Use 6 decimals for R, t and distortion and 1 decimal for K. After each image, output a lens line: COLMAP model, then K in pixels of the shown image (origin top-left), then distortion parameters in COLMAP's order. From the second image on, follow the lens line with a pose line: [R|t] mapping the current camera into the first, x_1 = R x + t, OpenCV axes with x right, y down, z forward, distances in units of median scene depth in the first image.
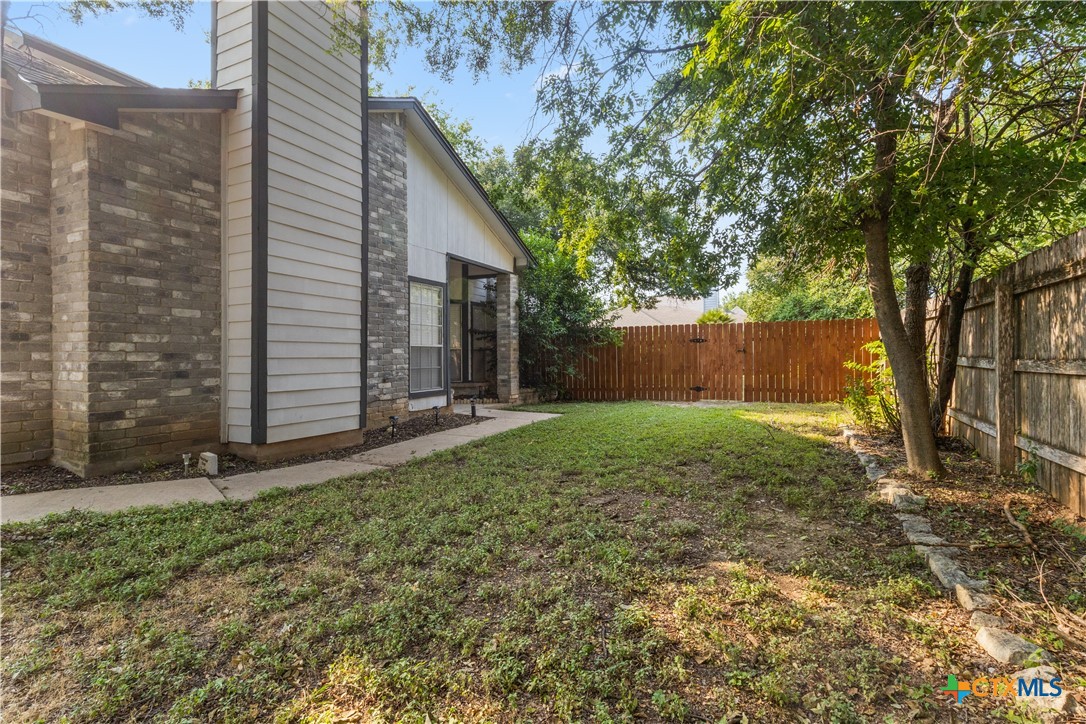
lens RADIAL K [[501.4, 0, 543.4], [0, 501.4, 356.8], [0, 0, 1]] dist [0.000901, 0.003706]
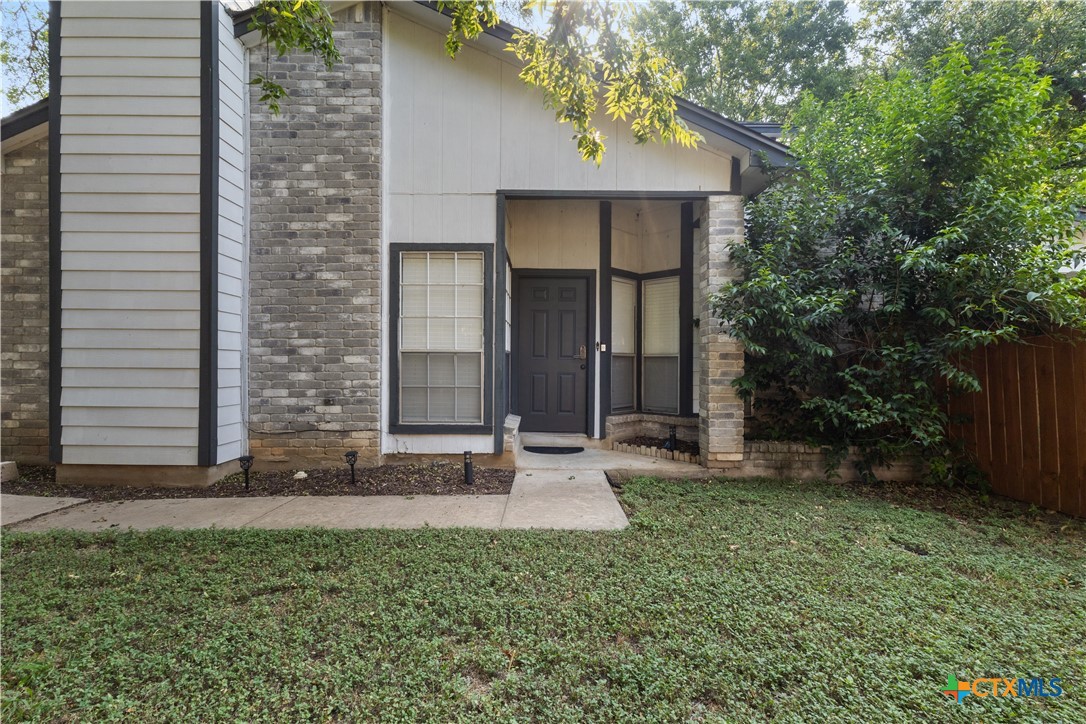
lens RADIAL K [[501.4, 0, 542.9], [0, 501.4, 359.3], [0, 0, 1]] dist [0.000901, 0.003706]
pose [[0.426253, -0.000342, -0.904604, 0.433400], [-0.008684, 0.999952, -0.004470, -0.010927], [0.904562, 0.009761, 0.426230, 0.972318]]
